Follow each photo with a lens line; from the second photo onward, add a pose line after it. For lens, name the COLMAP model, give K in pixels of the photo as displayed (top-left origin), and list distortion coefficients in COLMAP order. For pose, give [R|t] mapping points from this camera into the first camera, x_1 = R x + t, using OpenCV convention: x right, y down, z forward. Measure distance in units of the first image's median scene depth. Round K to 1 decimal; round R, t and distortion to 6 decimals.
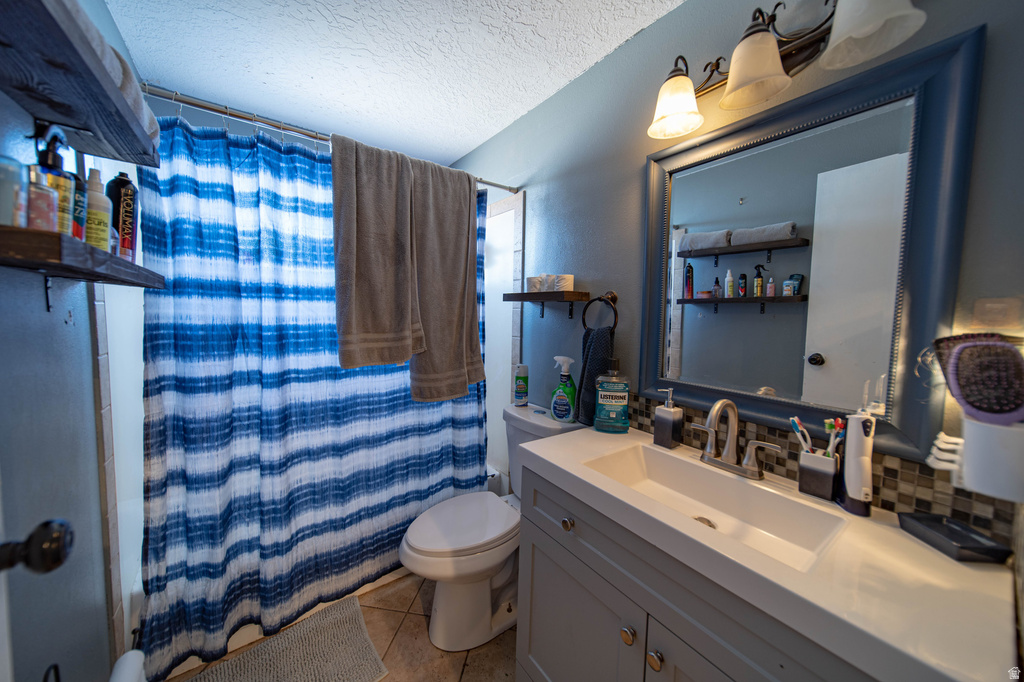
lens RADIAL K [[354.7, 0, 508.8], [0, 354.7, 338.2], [0, 0, 1]] dist [0.006450, -0.000360]
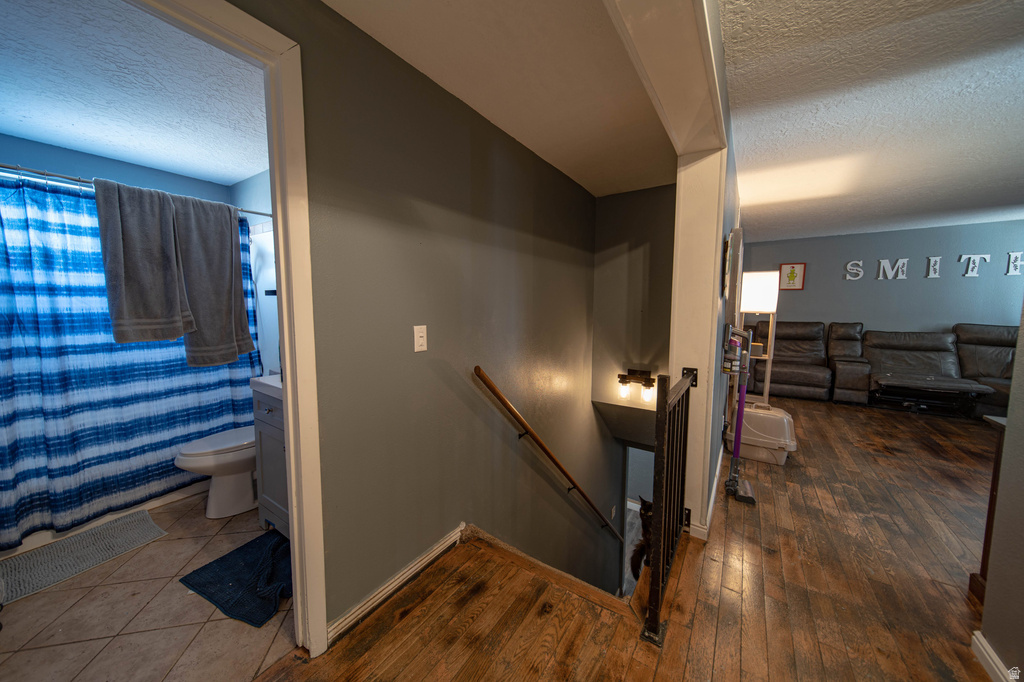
lens RADIAL K [[354.7, 0, 510.7], [0, 354.7, 338.8], [0, 0, 1]] dist [0.006450, -0.000360]
pose [[0.941888, -0.047692, 0.332526, 0.531601], [0.039884, 0.998746, 0.030270, 0.083448], [-0.333552, -0.015249, 0.942608, -0.860168]]
